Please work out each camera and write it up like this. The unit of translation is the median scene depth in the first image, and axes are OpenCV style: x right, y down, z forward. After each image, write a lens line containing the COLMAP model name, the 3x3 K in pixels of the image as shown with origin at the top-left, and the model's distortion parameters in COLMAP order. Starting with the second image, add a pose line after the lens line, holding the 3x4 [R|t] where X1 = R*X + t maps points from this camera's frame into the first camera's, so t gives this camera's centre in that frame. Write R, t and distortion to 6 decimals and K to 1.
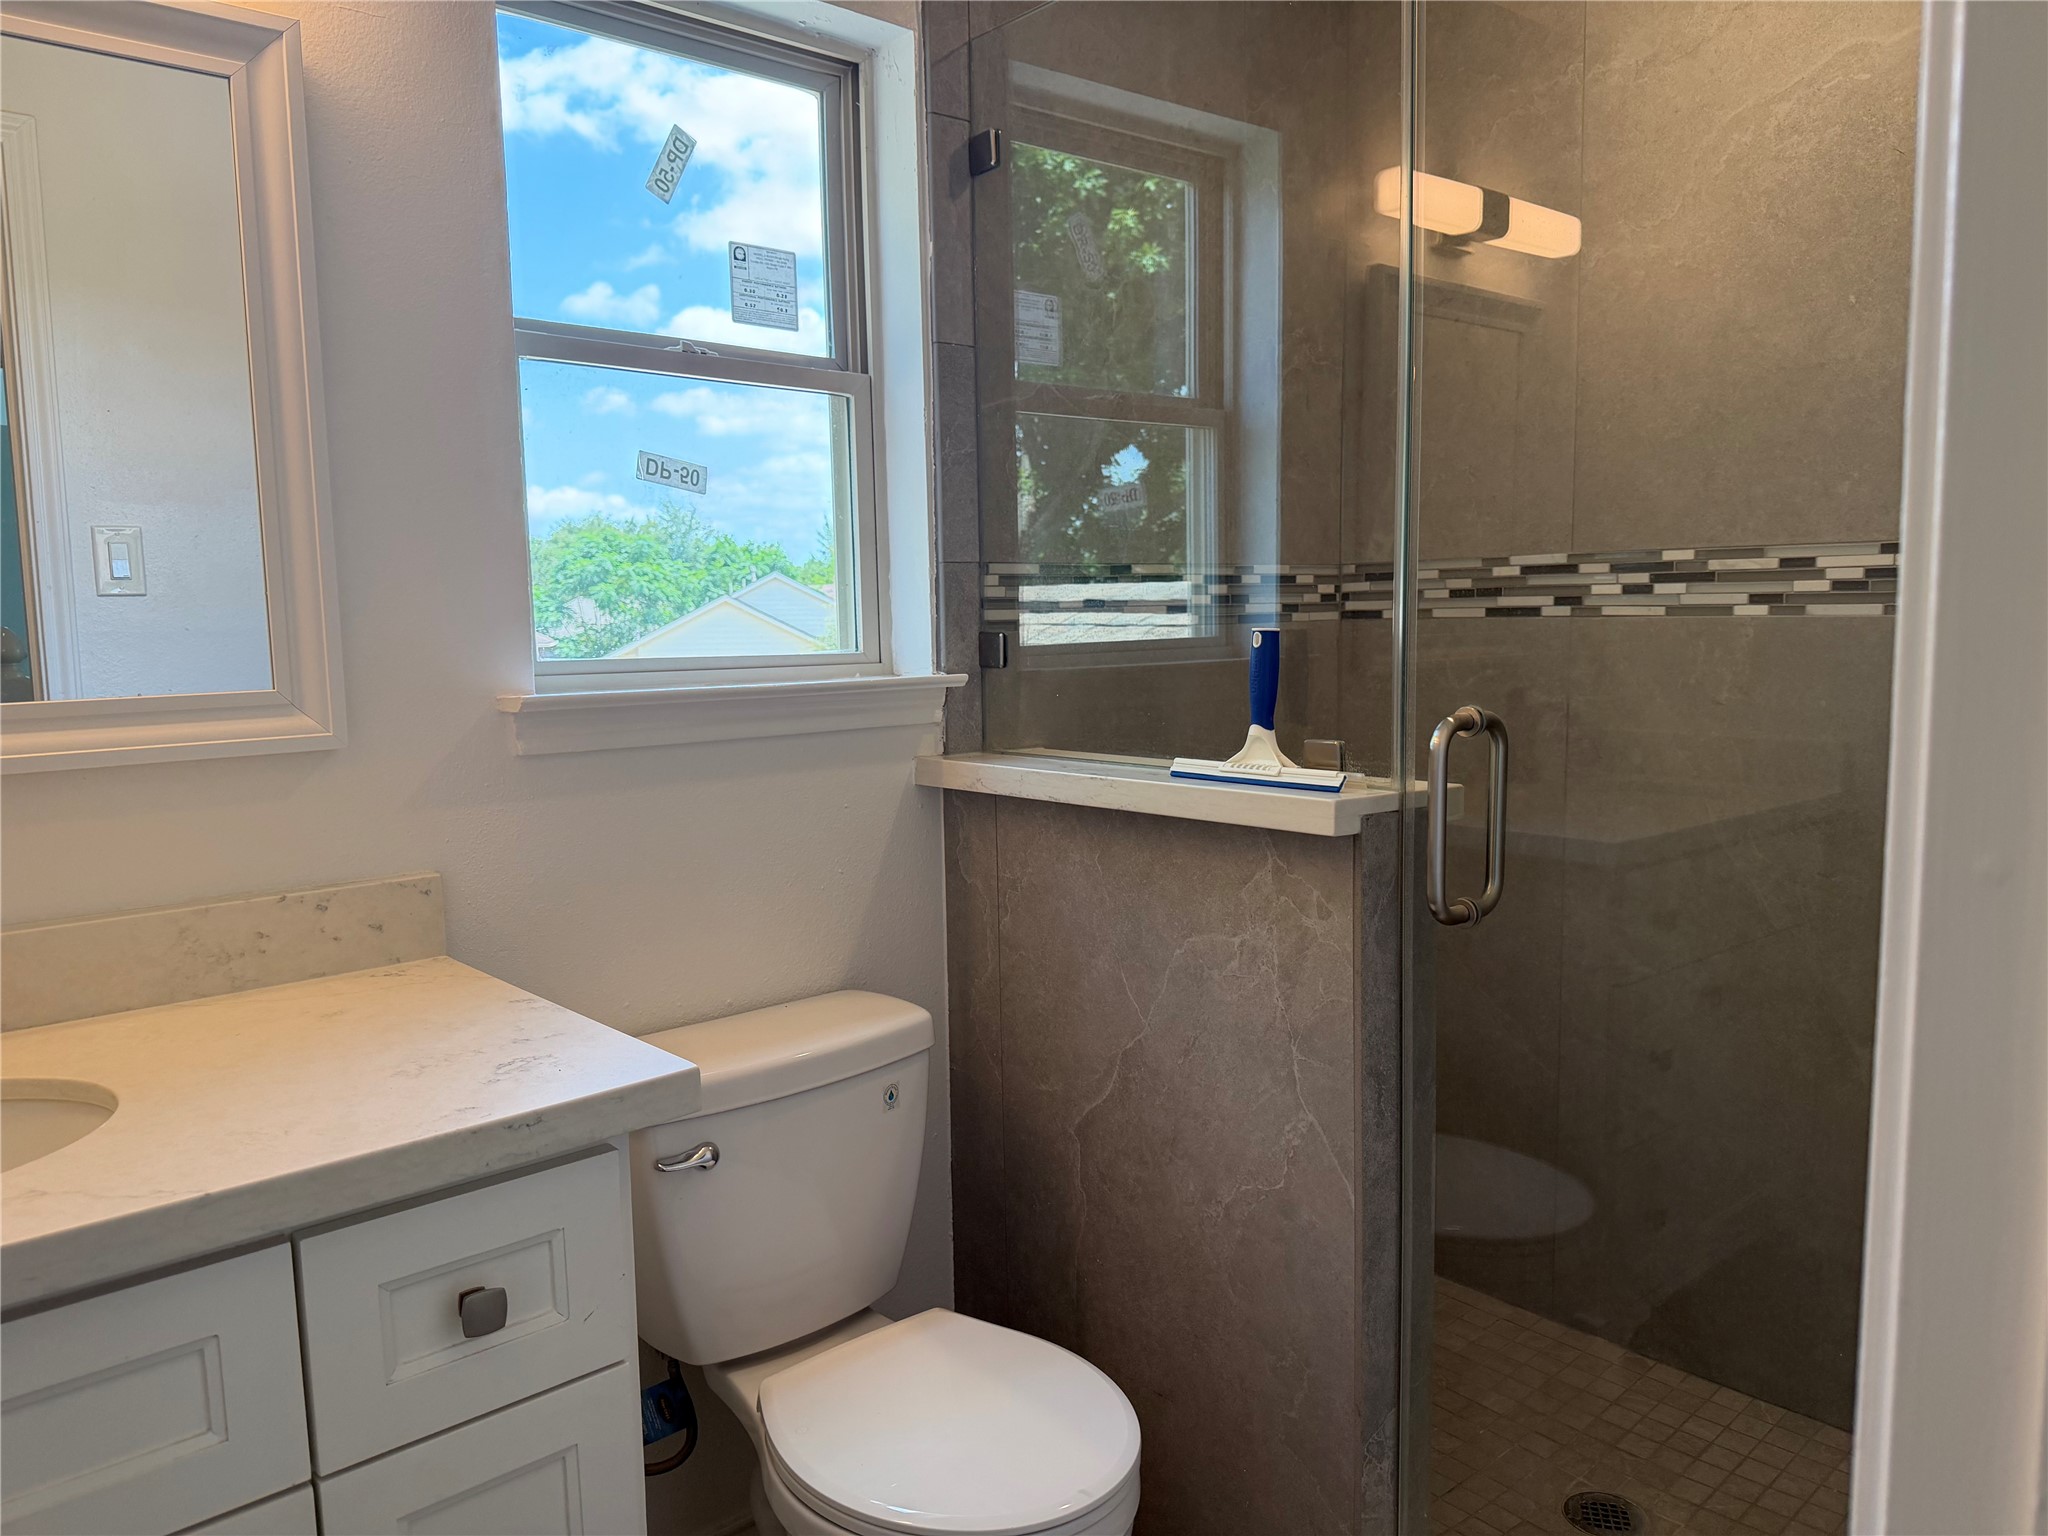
lens RADIAL K [[1430.3, 0, 1024.0], [0, 1430.3, 768.0], [0, 0, 1]] dist [0.084168, -0.072868]
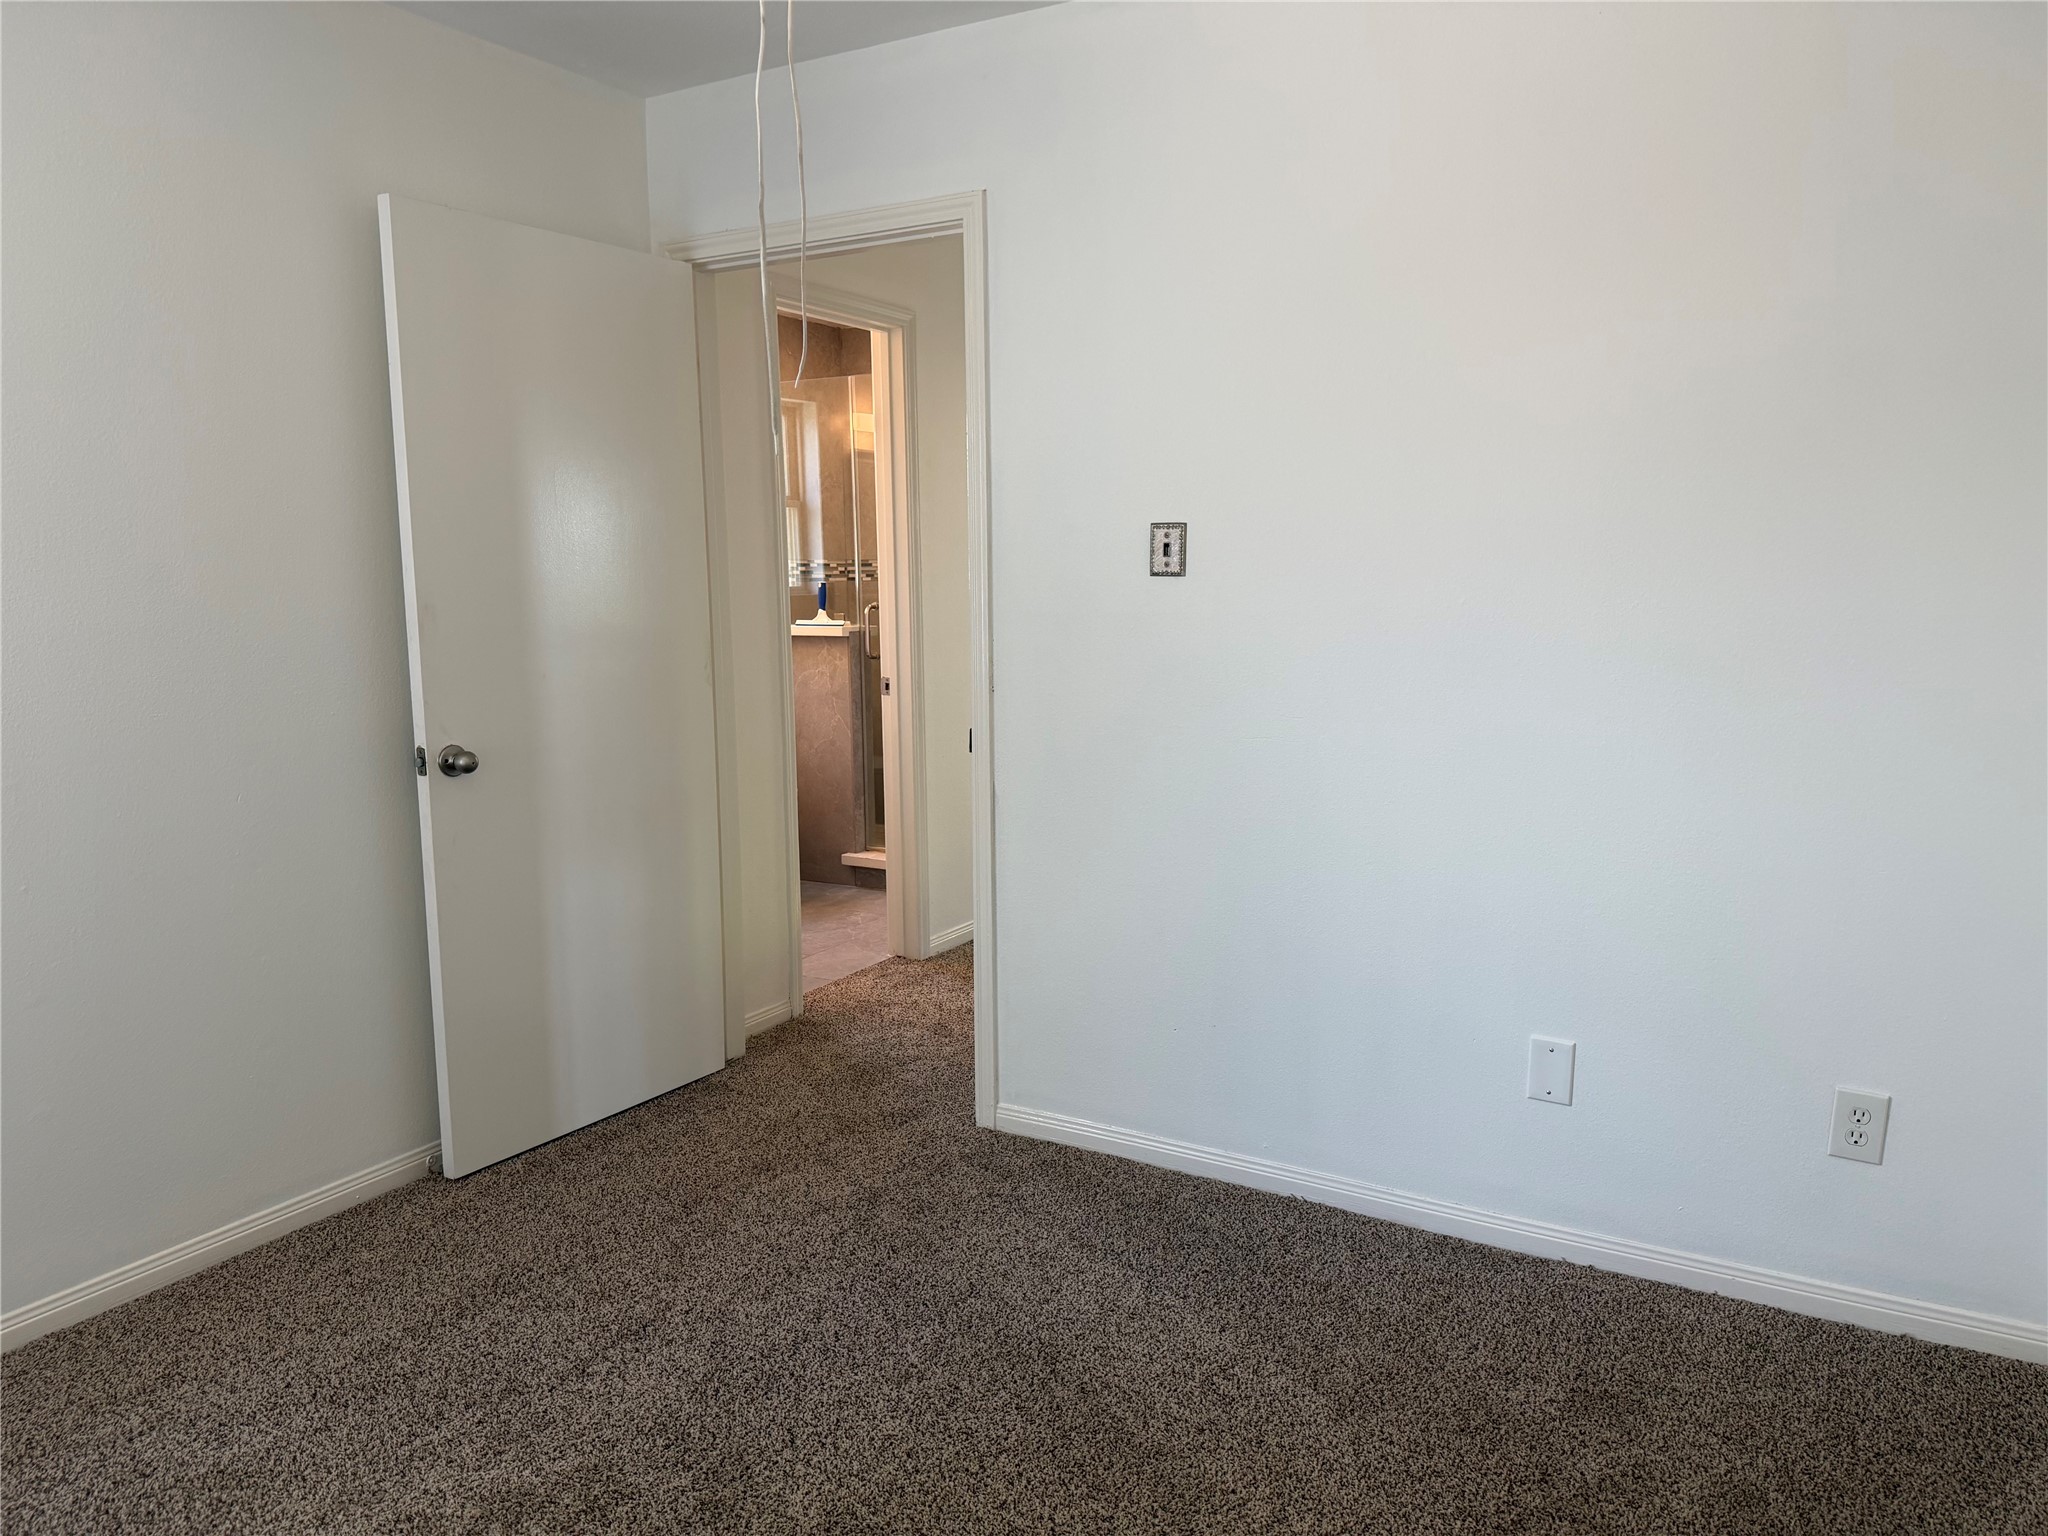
lens RADIAL K [[1430.3, 0, 1024.0], [0, 1430.3, 768.0], [0, 0, 1]] dist [0.084168, -0.072868]
pose [[0.949699, -0.039739, 0.310633, -0.483765], [0.030776, 0.998958, 0.033706, 0.260017], [-0.311649, -0.022450, 0.949932, -2.573694]]
